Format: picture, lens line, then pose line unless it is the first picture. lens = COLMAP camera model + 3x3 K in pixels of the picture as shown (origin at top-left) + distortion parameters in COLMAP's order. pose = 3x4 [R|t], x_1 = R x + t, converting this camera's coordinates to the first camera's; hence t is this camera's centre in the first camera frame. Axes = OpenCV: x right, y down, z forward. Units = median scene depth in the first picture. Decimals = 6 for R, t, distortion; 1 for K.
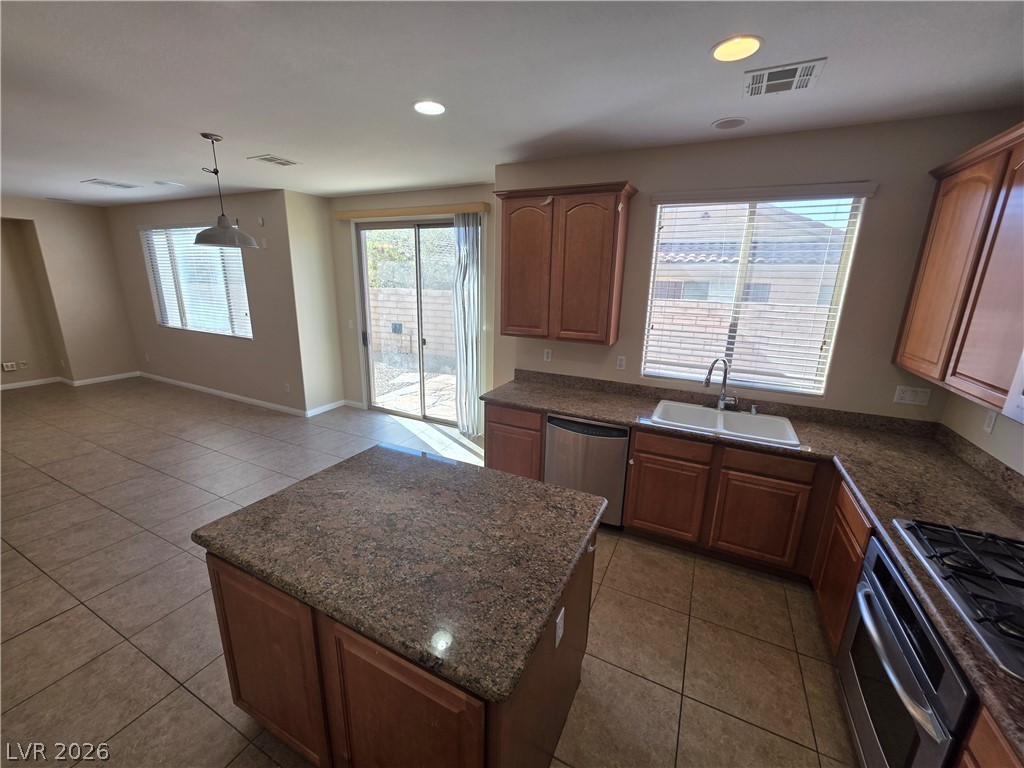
lens RADIAL K [[408.7, 0, 508.0], [0, 408.7, 381.1], [0, 0, 1]] dist [0.001847, 0.000317]
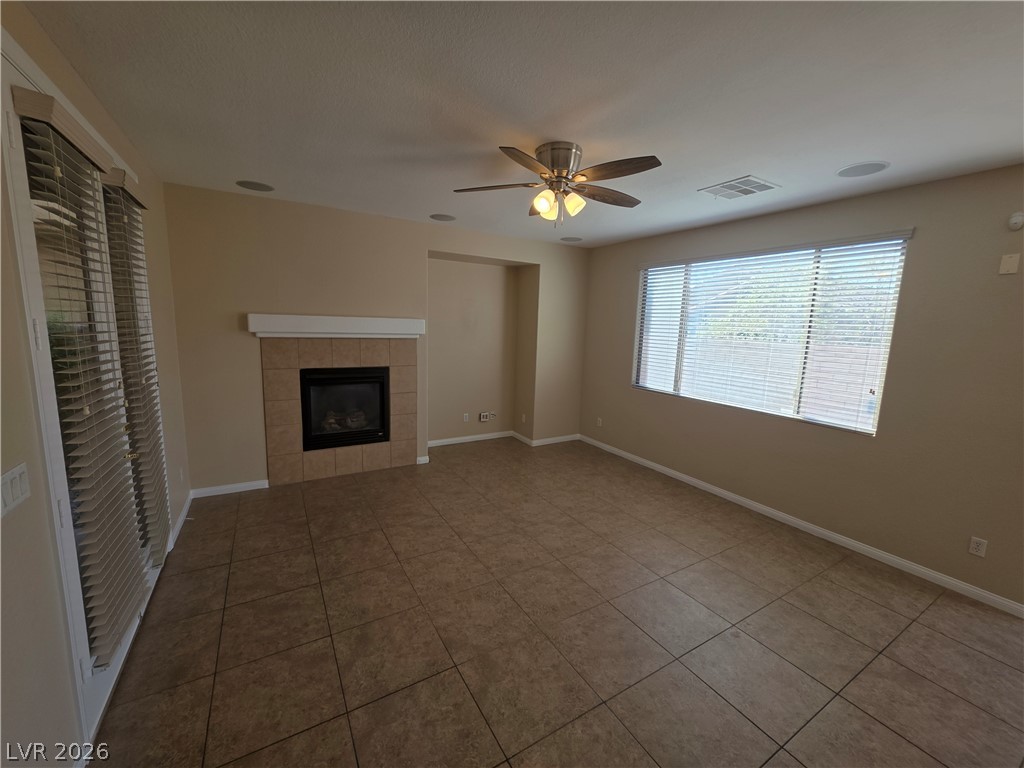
lens RADIAL K [[402.1, 0, 510.8], [0, 402.1, 385.2], [0, 0, 1]] dist [-0.001883, -0.000220]
pose [[0.841664, 0.087650, -0.532840, -1.143902], [-0.146529, 0.986788, -0.069131, -0.089156], [0.519741, 0.136262, 0.843387, 0.395091]]
